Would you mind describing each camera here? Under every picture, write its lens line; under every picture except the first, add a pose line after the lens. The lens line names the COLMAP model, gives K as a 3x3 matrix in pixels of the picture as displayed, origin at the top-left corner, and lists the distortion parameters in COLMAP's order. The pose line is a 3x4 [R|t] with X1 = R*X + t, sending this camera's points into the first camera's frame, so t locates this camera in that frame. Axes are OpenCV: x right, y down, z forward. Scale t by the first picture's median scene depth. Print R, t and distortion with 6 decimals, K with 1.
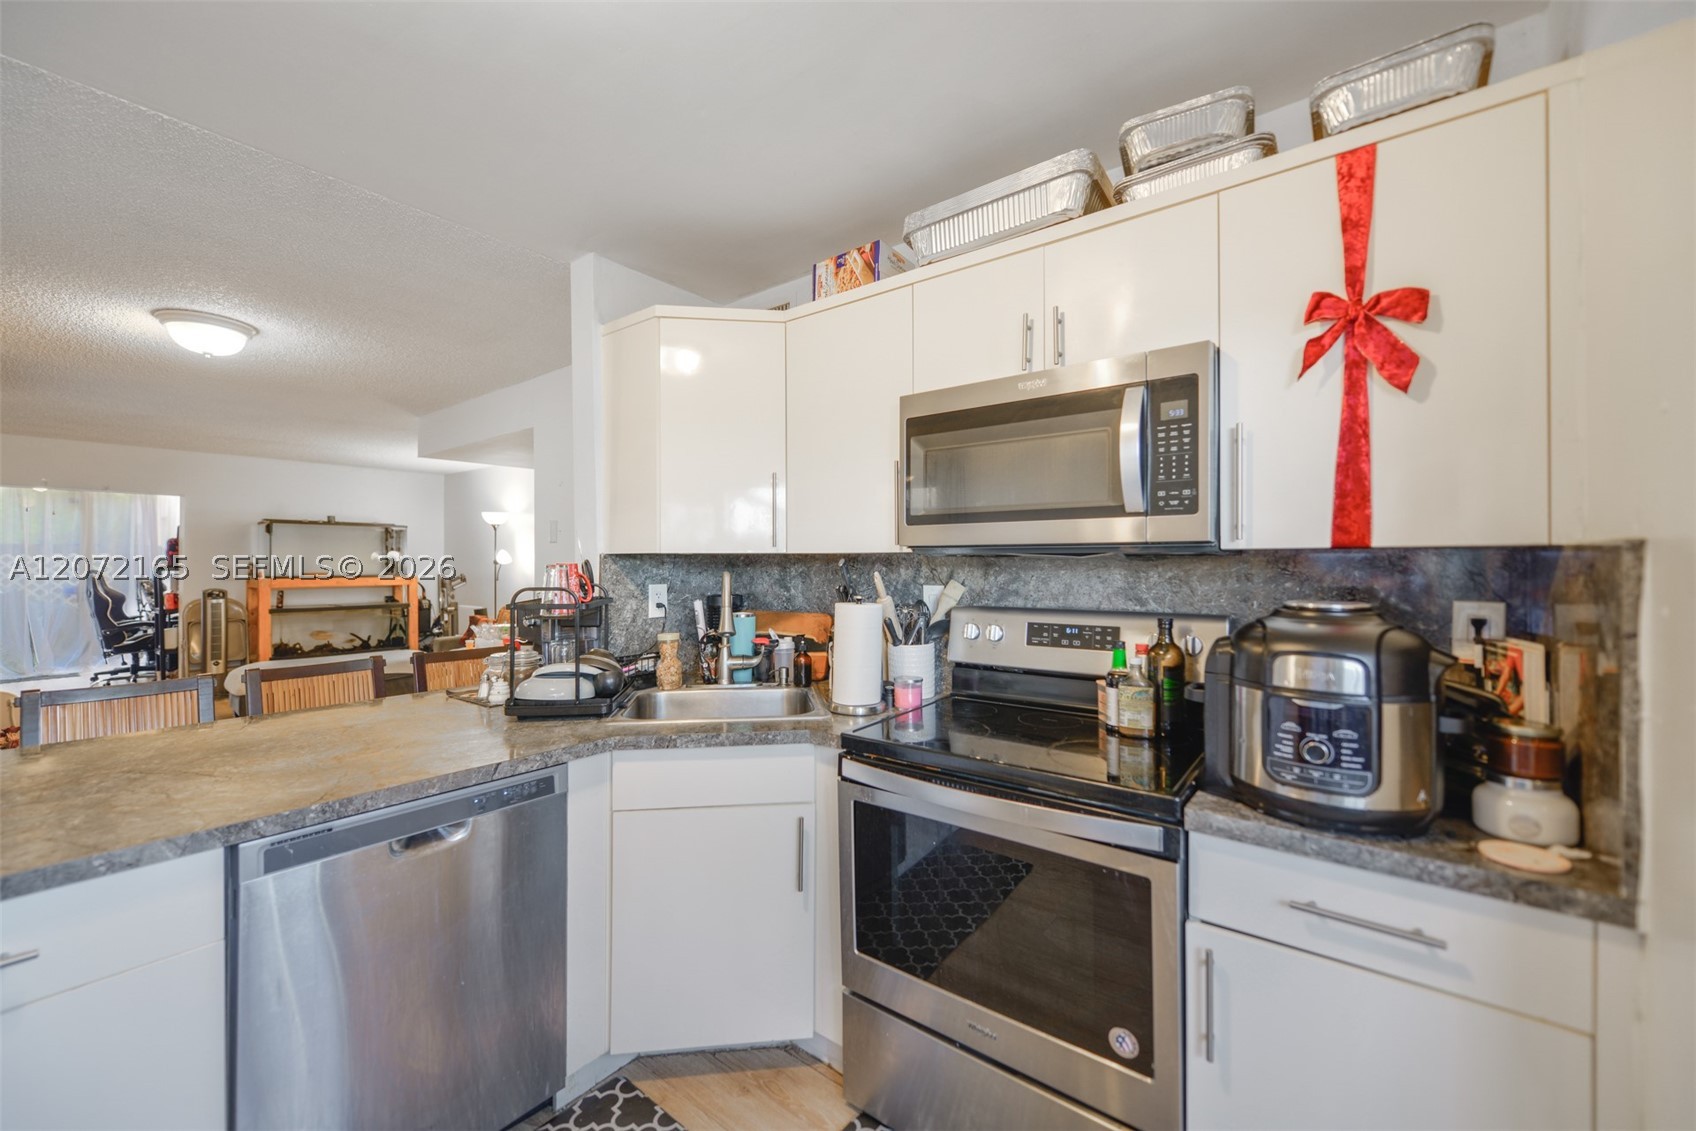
lens RADIAL K [[672.9, 0, 843.0], [0, 672.9, 560.6], [0, 0, 1]] dist [-0.001416, -0.000478]
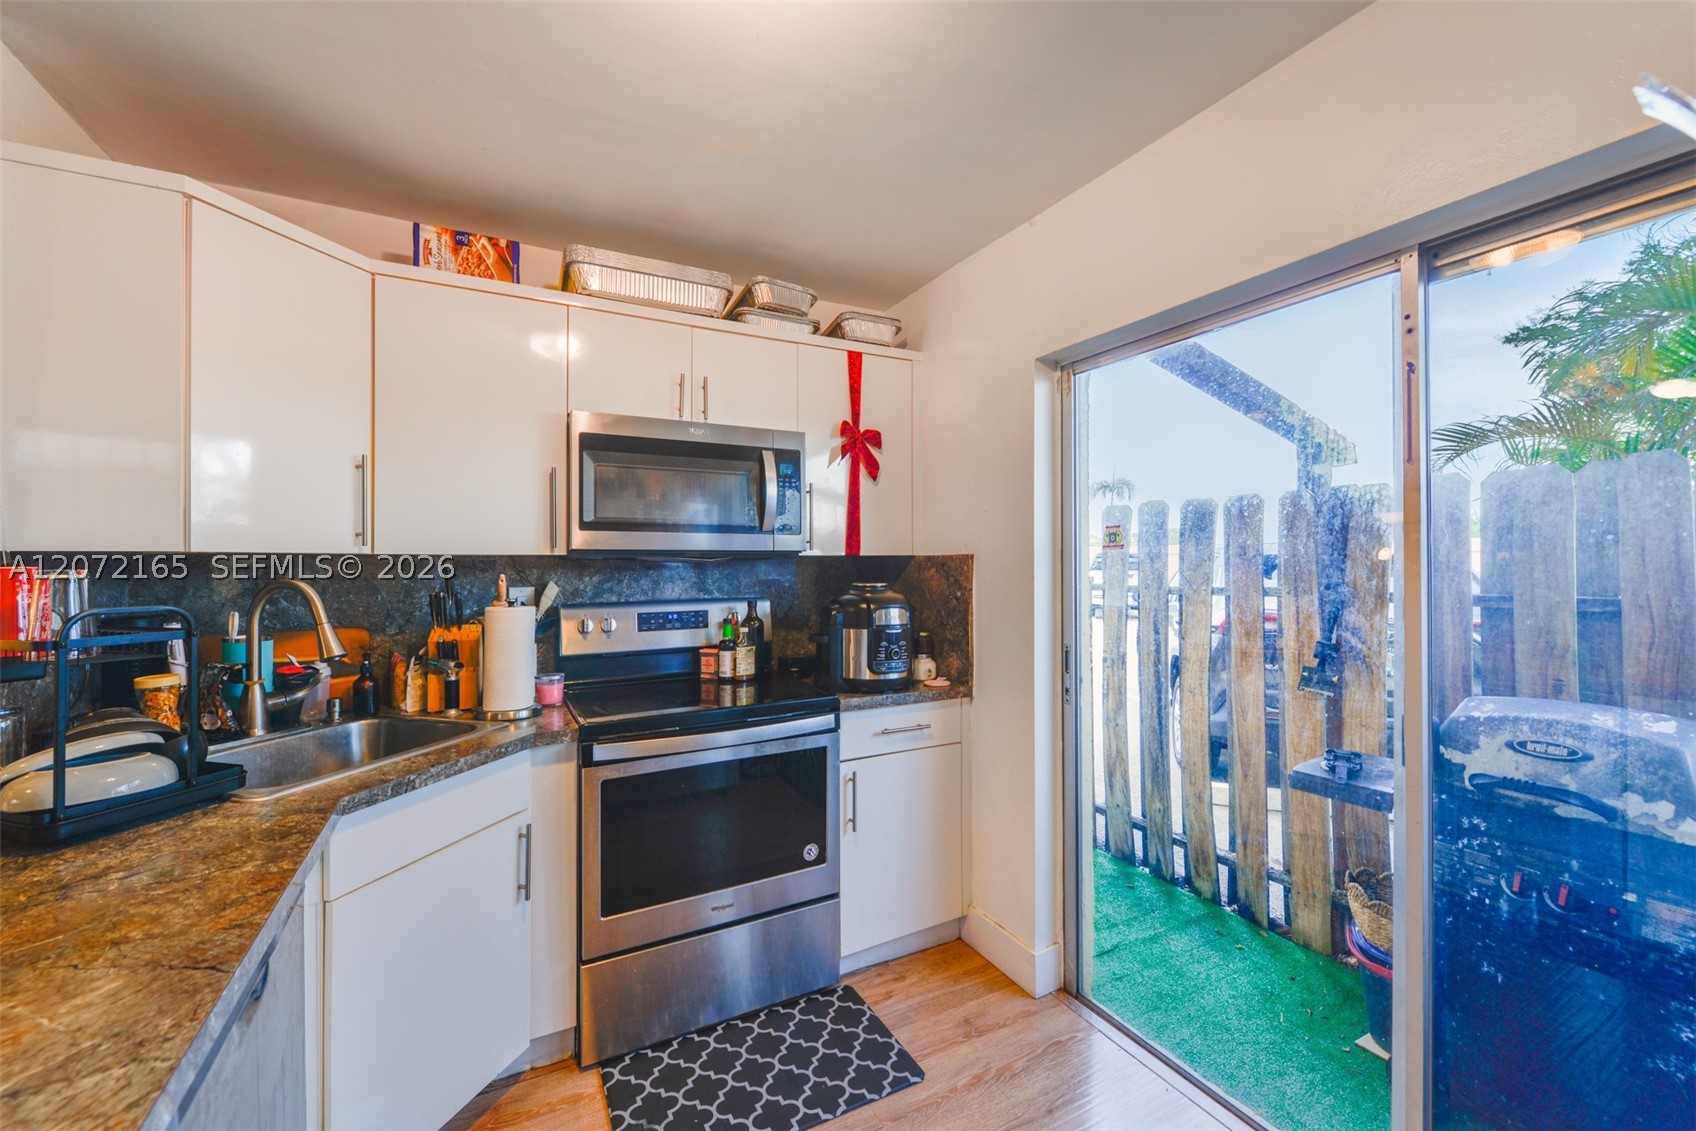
lens RADIAL K [[672.9, 0, 843.0], [0, 672.9, 560.6], [0, 0, 1]] dist [-0.001416, -0.000478]
pose [[0.402279, 0.003471, 0.915510, -0.900104], [0.001548, 0.999989, -0.004471, 0.002351], [-0.915516, 0.003216, 0.402269, 0.212964]]
